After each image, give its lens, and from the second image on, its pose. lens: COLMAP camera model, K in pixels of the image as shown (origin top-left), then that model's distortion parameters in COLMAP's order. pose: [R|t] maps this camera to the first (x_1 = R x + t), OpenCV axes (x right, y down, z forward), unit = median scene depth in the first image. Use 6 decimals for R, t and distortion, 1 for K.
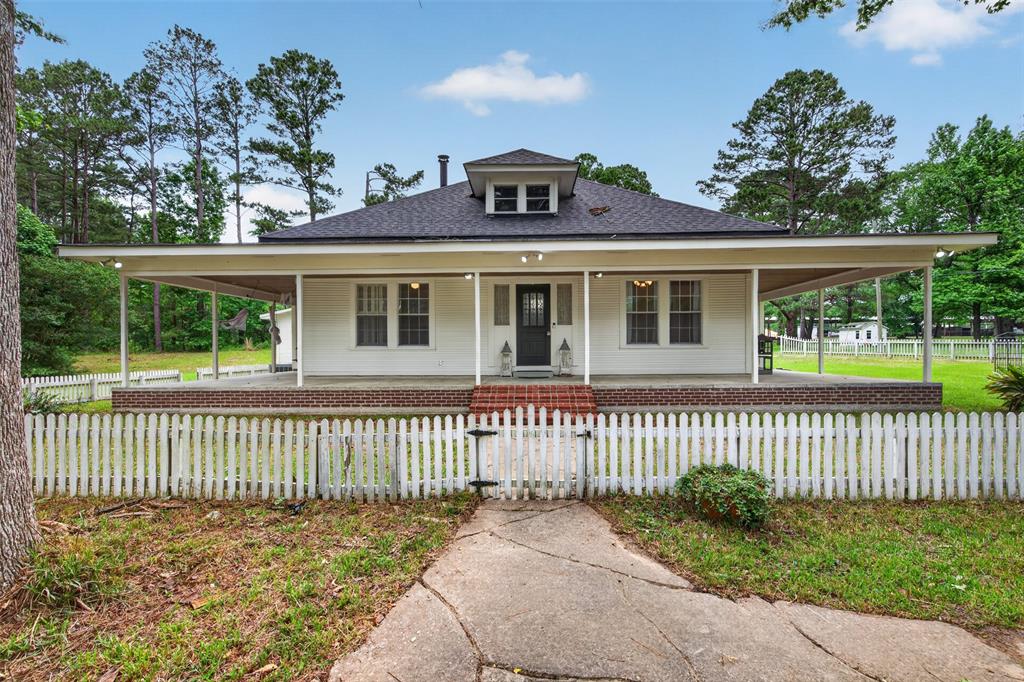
lens RADIAL K [[444.2, 0, 511.4], [0, 444.2, 351.9], [0, 0, 1]] dist [-0.001443, -0.000569]
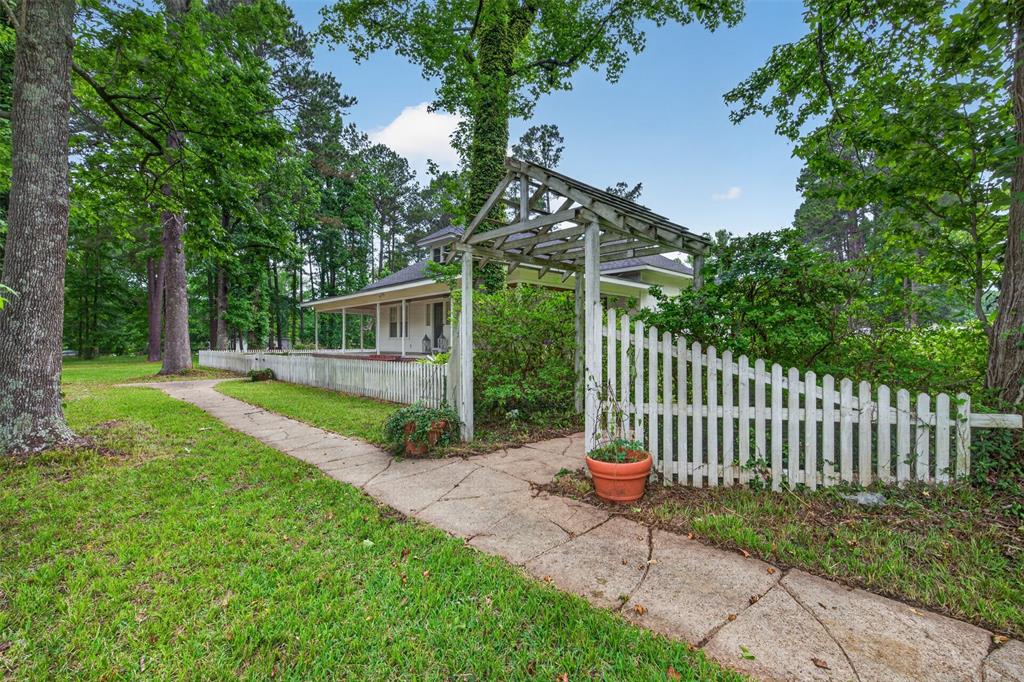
lens RADIAL K [[435.9, 0, 512.0], [0, 435.9, 341.0], [0, 0, 1]] dist [0.008477, 0.000225]
pose [[0.712621, 0.002534, -0.701545, 1.424557], [-0.010280, 0.999924, -0.006831, 0.011697], [0.701474, 0.012080, 0.712593, -0.051439]]
